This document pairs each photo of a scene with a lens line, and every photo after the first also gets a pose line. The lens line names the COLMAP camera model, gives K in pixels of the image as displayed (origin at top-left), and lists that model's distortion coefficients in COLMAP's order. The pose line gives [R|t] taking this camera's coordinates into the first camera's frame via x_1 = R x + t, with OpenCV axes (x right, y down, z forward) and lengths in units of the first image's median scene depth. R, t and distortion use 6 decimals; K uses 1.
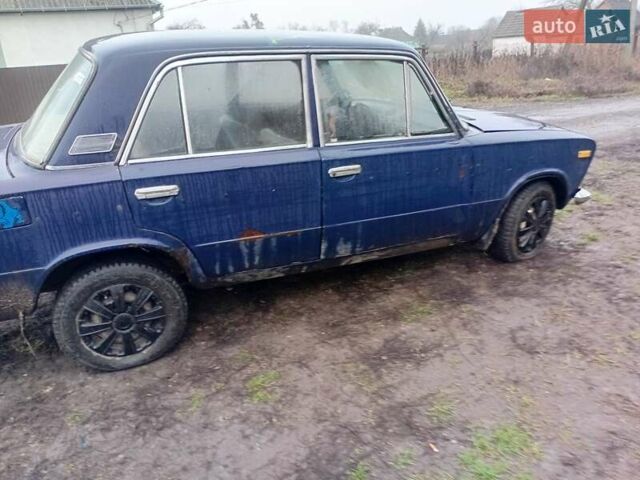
lens RADIAL K [[512.6, 0, 320.0], [0, 512.6, 240.0], [0, 0, 1]] dist [0.105242, -0.209525]
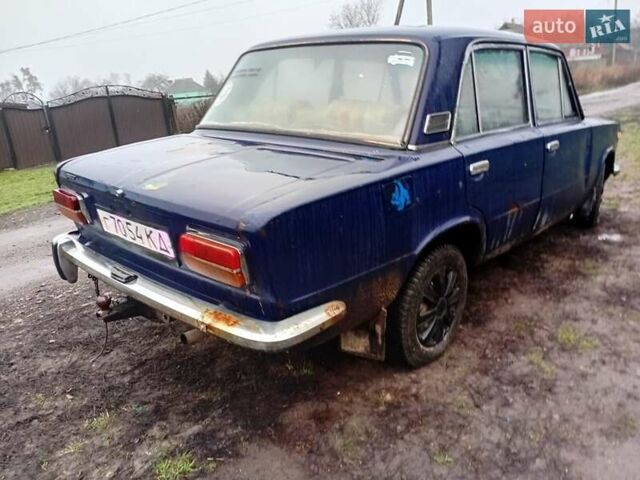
lens RADIAL K [[512.6, 0, 320.0], [0, 512.6, 240.0], [0, 0, 1]] dist [0.105242, -0.209525]
pose [[0.915300, -0.135451, 0.379314, -1.064356], [0.169197, 0.983937, -0.056920, 0.056983], [-0.365512, 0.116278, 0.923515, 0.188552]]
